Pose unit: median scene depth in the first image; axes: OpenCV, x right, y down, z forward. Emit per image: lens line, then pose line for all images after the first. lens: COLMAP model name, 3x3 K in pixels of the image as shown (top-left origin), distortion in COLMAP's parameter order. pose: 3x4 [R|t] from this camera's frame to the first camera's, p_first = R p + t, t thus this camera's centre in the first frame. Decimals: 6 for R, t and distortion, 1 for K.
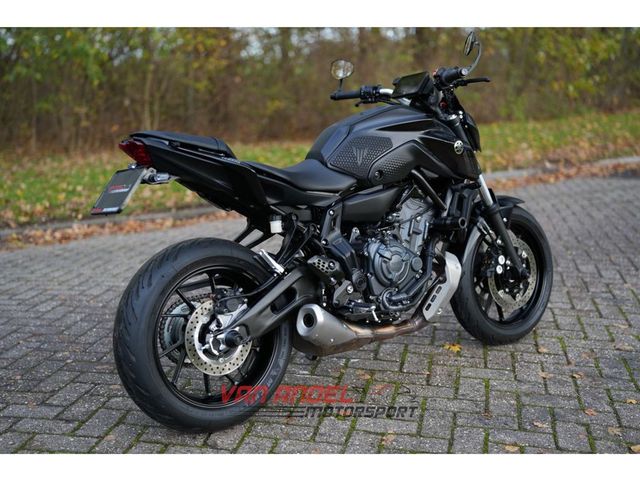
lens RADIAL K [[911.2, 0, 323.1], [0, 911.2, 246.6], [0, 0, 1]] dist [0.080341, 0.000000]
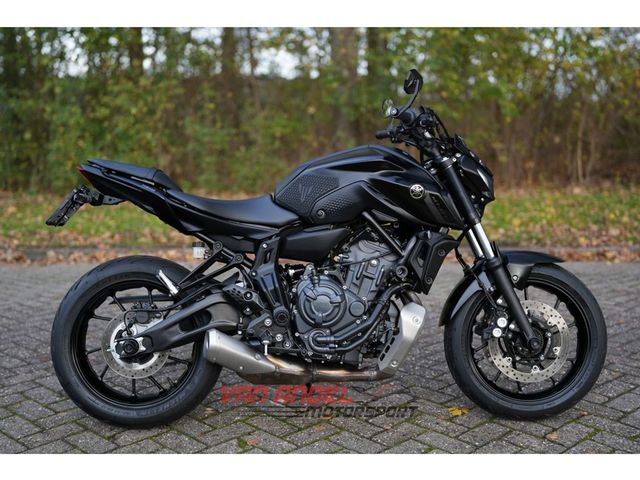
lens RADIAL K [[911.2, 0, 320.3], [0, 911.2, 238.6], [0, 0, 1]] dist [0.080341, 0.000000]
pose [[0.777201, 0.092592, -0.622403, 0.672550], [-0.117507, 0.993072, 0.001003, -0.051447], [0.618183, 0.072357, 0.782697, 0.218998]]
